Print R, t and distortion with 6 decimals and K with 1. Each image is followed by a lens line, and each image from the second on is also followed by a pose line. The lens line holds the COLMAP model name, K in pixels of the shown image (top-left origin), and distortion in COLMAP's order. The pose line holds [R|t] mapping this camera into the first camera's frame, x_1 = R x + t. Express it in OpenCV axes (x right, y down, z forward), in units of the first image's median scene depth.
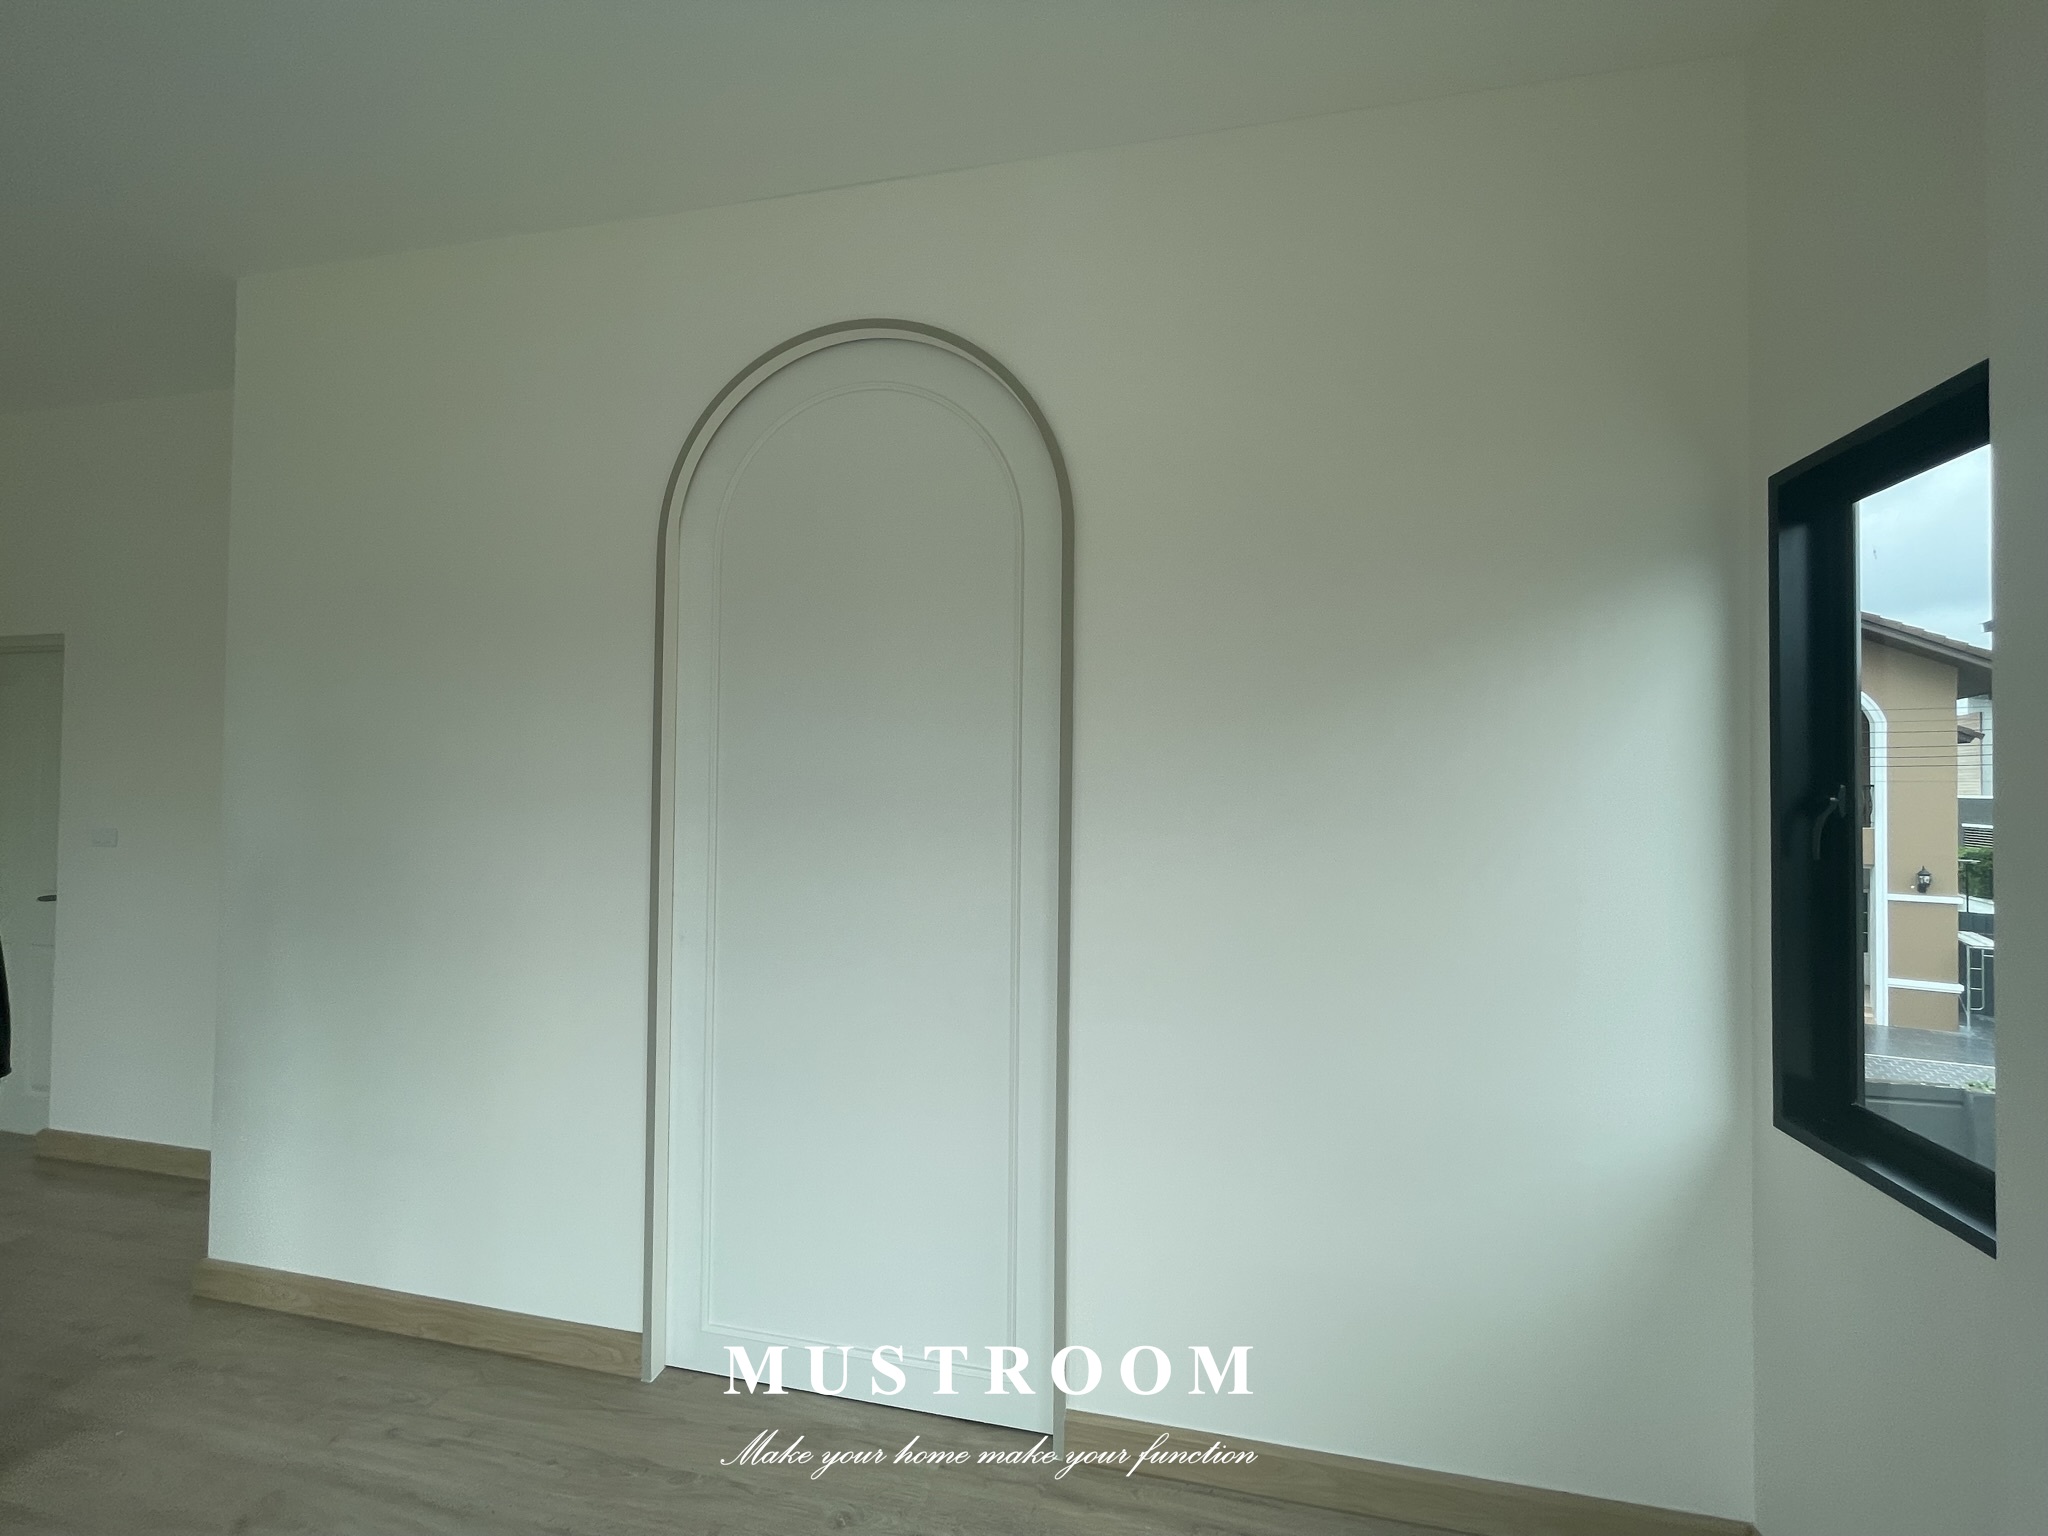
lens RADIAL K [[834.5, 0, 1025.6], [0, 834.5, 770.2], [0, 0, 1]] dist [-0.003101, -0.000115]
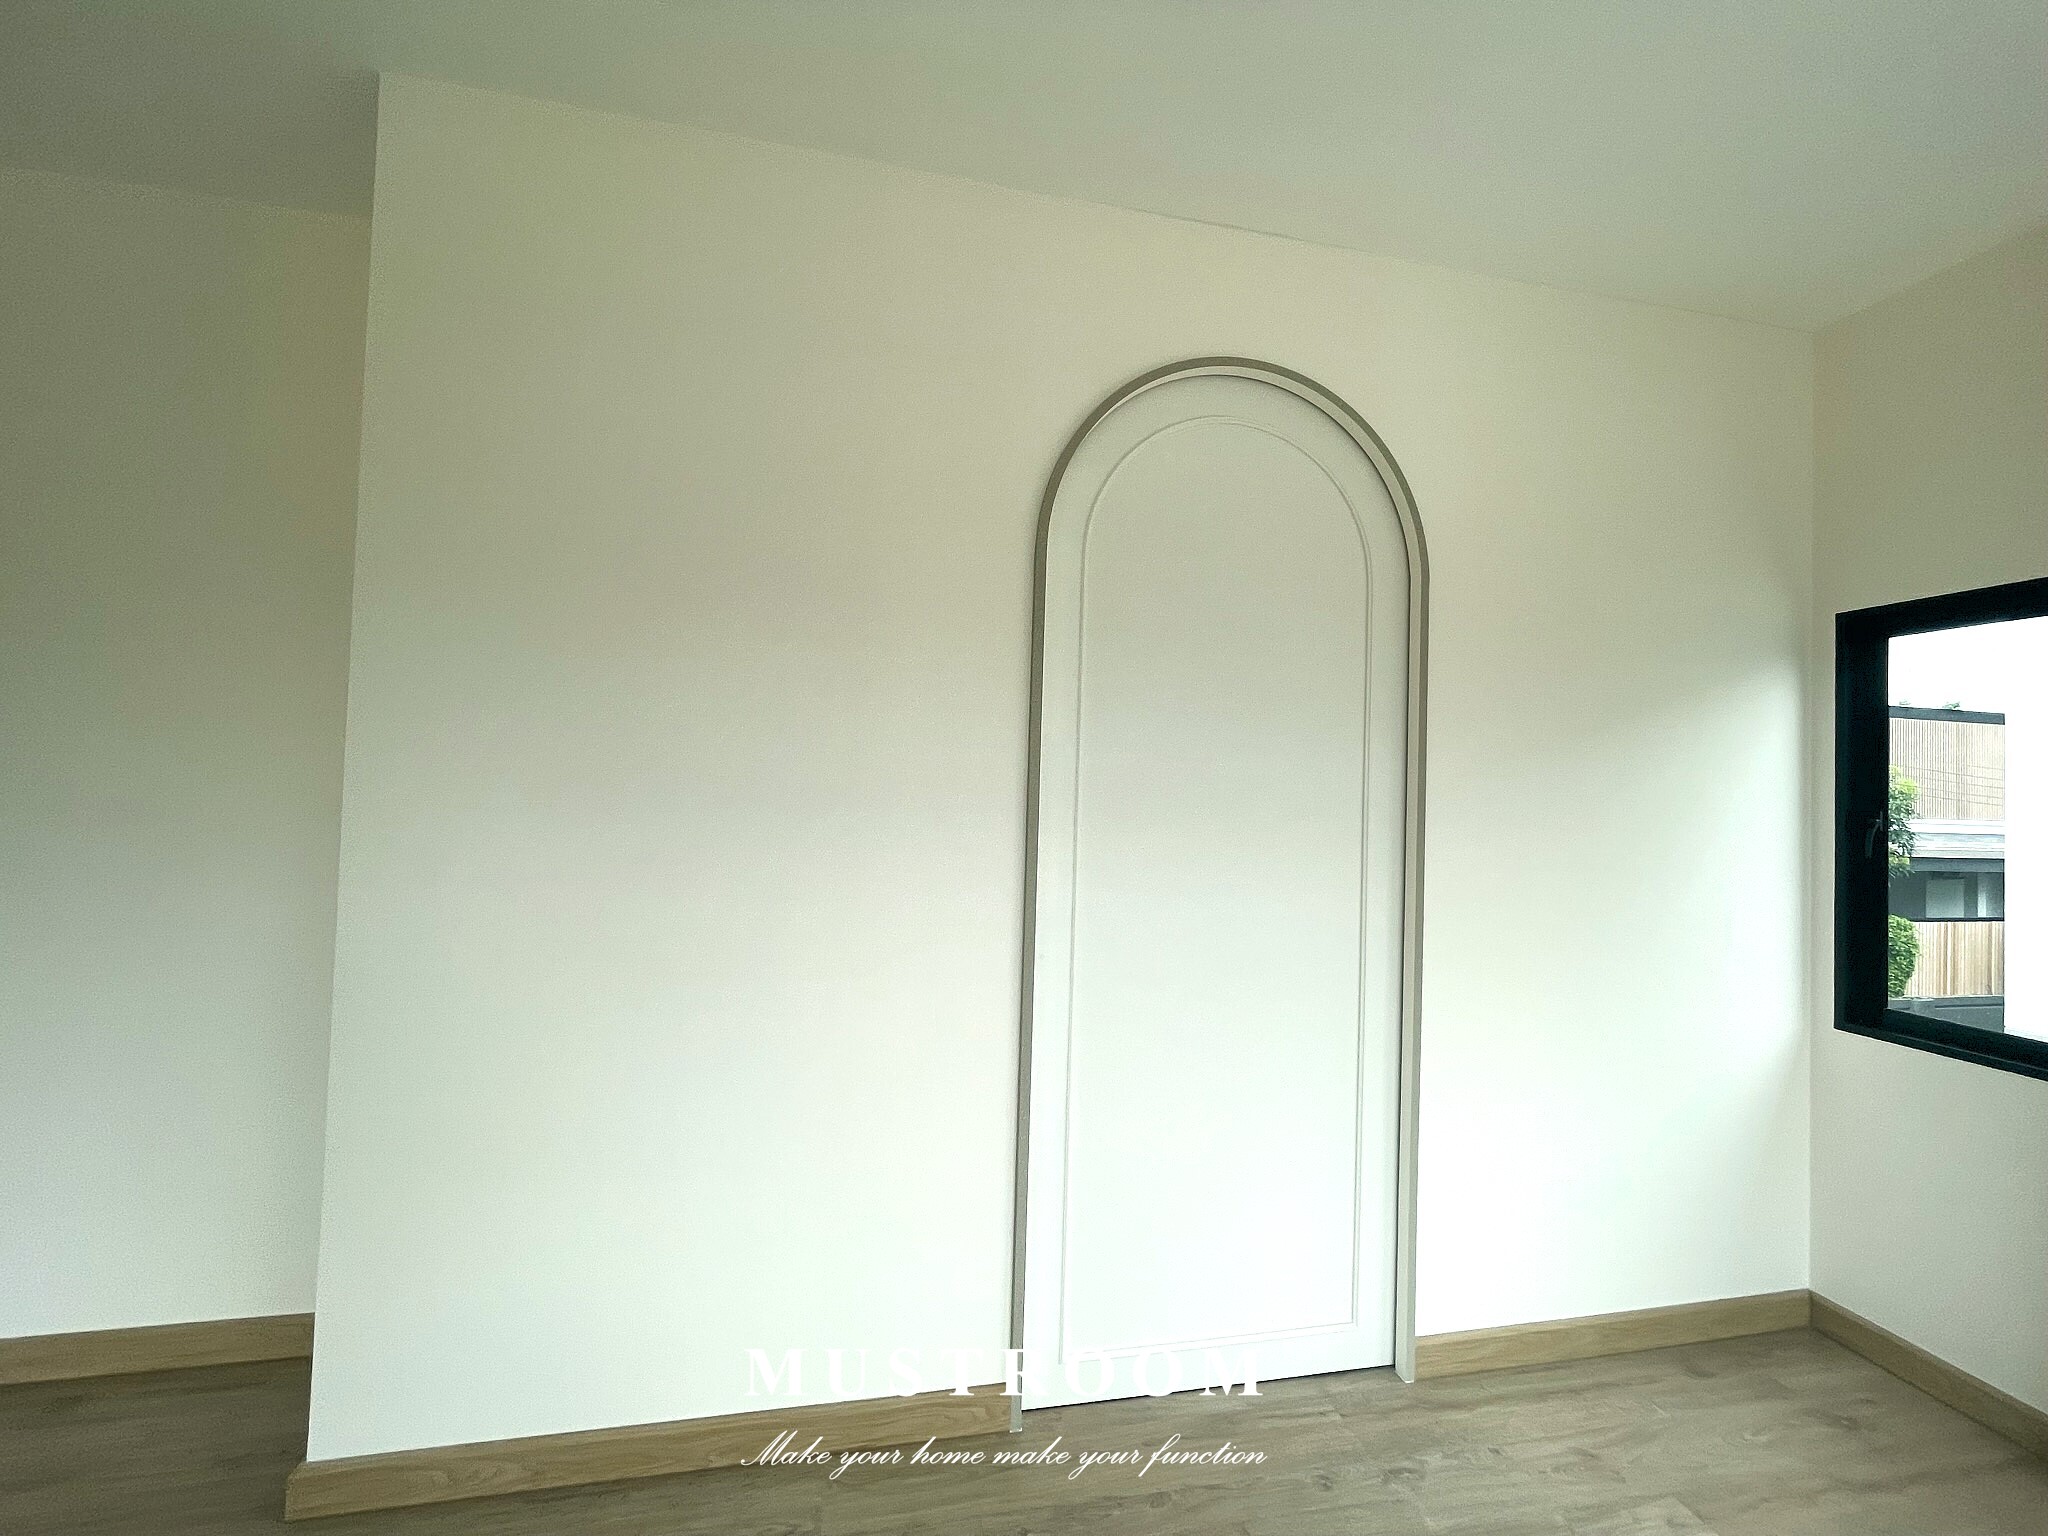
lens RADIAL K [[834.5, 0, 1025.6], [0, 834.5, 770.2], [0, 0, 1]] dist [-0.003101, -0.000115]
pose [[0.912651, 0.029747, 0.407656, -0.846269], [-0.028335, 0.999553, -0.009503, -0.000210], [-0.407756, -0.002878, 0.913086, 0.142294]]
